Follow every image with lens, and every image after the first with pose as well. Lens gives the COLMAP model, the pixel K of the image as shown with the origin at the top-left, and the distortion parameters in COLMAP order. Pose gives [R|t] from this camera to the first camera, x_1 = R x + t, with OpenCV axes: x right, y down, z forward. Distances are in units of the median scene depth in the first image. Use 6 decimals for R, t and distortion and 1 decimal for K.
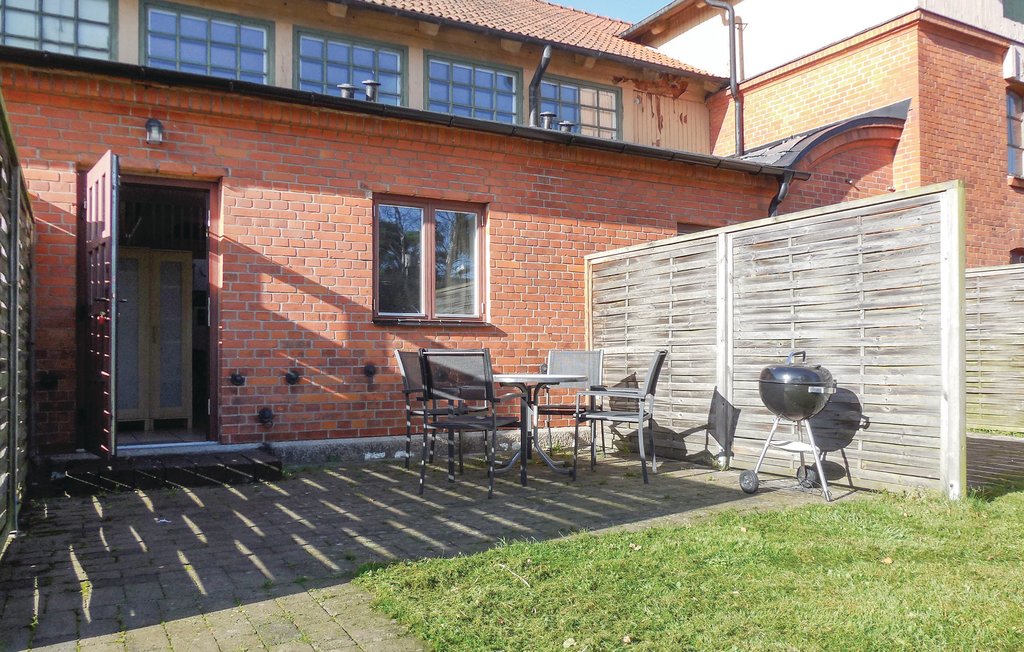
lens RADIAL K [[803.5, 0, 512.1], [0, 803.5, 317.6], [0, 0, 1]] dist [-0.022620, 0.008161]
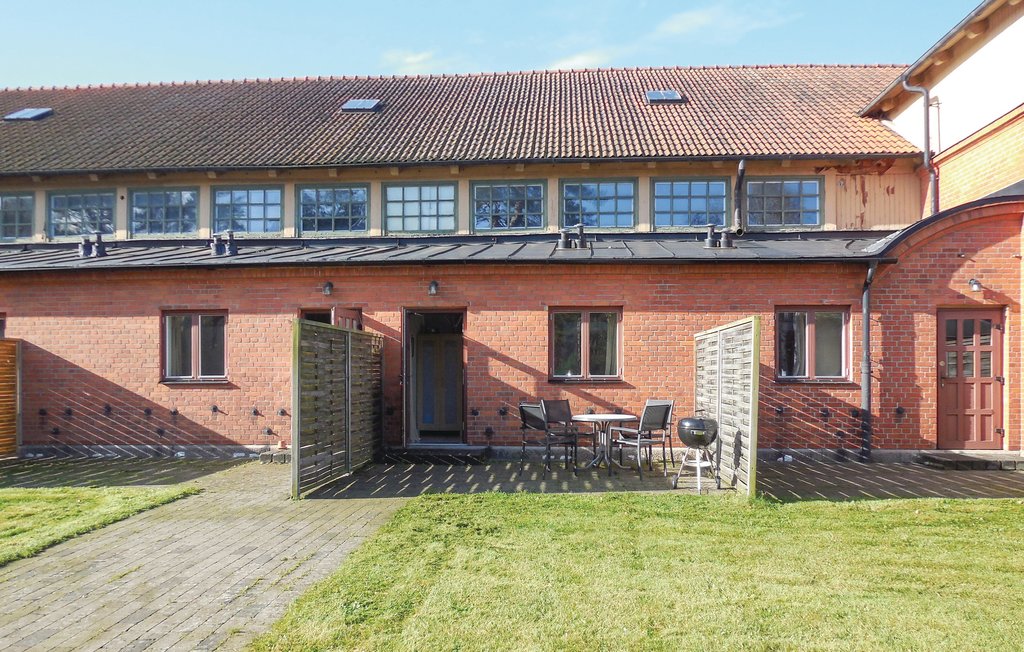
lens RADIAL K [[803.5, 0, 510.6], [0, 803.5, 330.9], [0, 0, 1]] dist [-0.022620, 0.008161]
pose [[0.837263, -0.023959, -0.546276, 0.655848], [0.024092, 0.999686, -0.006921, -0.085941], [0.546270, -0.007366, 0.837577, -0.470989]]
